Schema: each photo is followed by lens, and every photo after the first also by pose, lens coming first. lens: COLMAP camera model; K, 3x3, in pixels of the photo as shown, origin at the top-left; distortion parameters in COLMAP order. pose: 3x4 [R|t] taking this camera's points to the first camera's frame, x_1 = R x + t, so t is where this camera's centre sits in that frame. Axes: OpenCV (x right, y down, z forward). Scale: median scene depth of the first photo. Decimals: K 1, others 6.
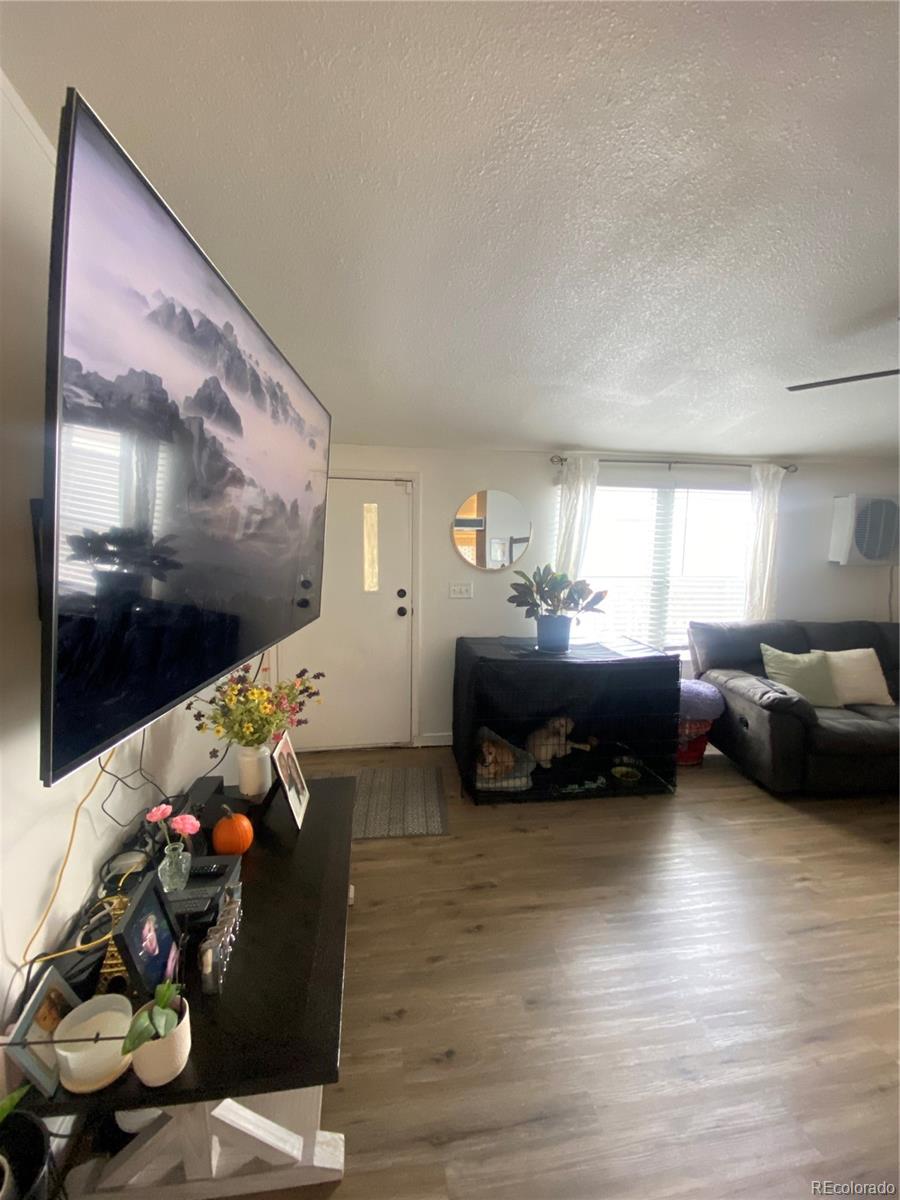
lens RADIAL K [[486.1, 0, 454.5], [0, 486.1, 595.7], [0, 0, 1]] dist [0.024344, -0.021416]
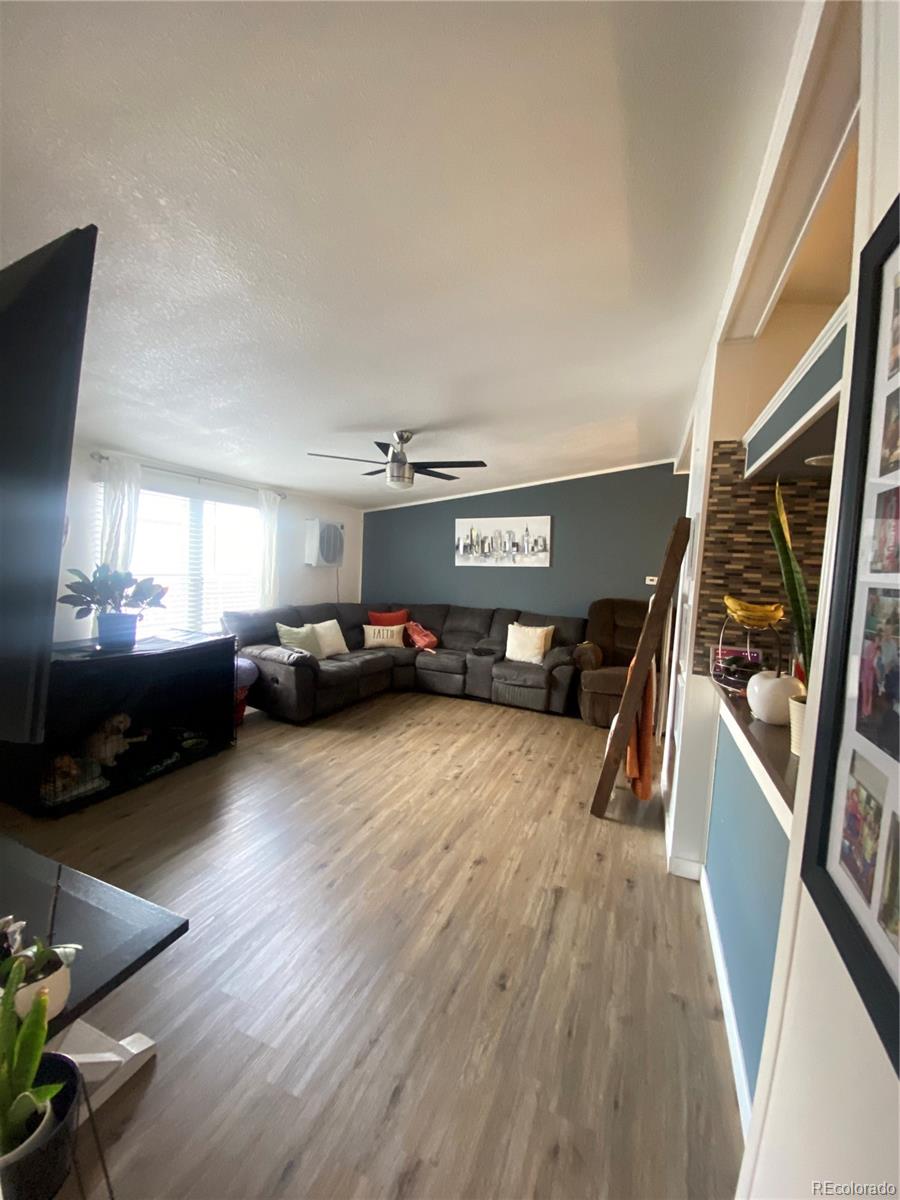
lens RADIAL K [[486.1, 0, 454.5], [0, 486.1, 595.7], [0, 0, 1]] dist [0.024344, -0.021416]
pose [[0.501173, -0.043793, 0.864238, -0.308530], [0.044784, 0.998693, 0.024636, 0.010446], [-0.864187, 0.026357, 0.502479, -0.120055]]
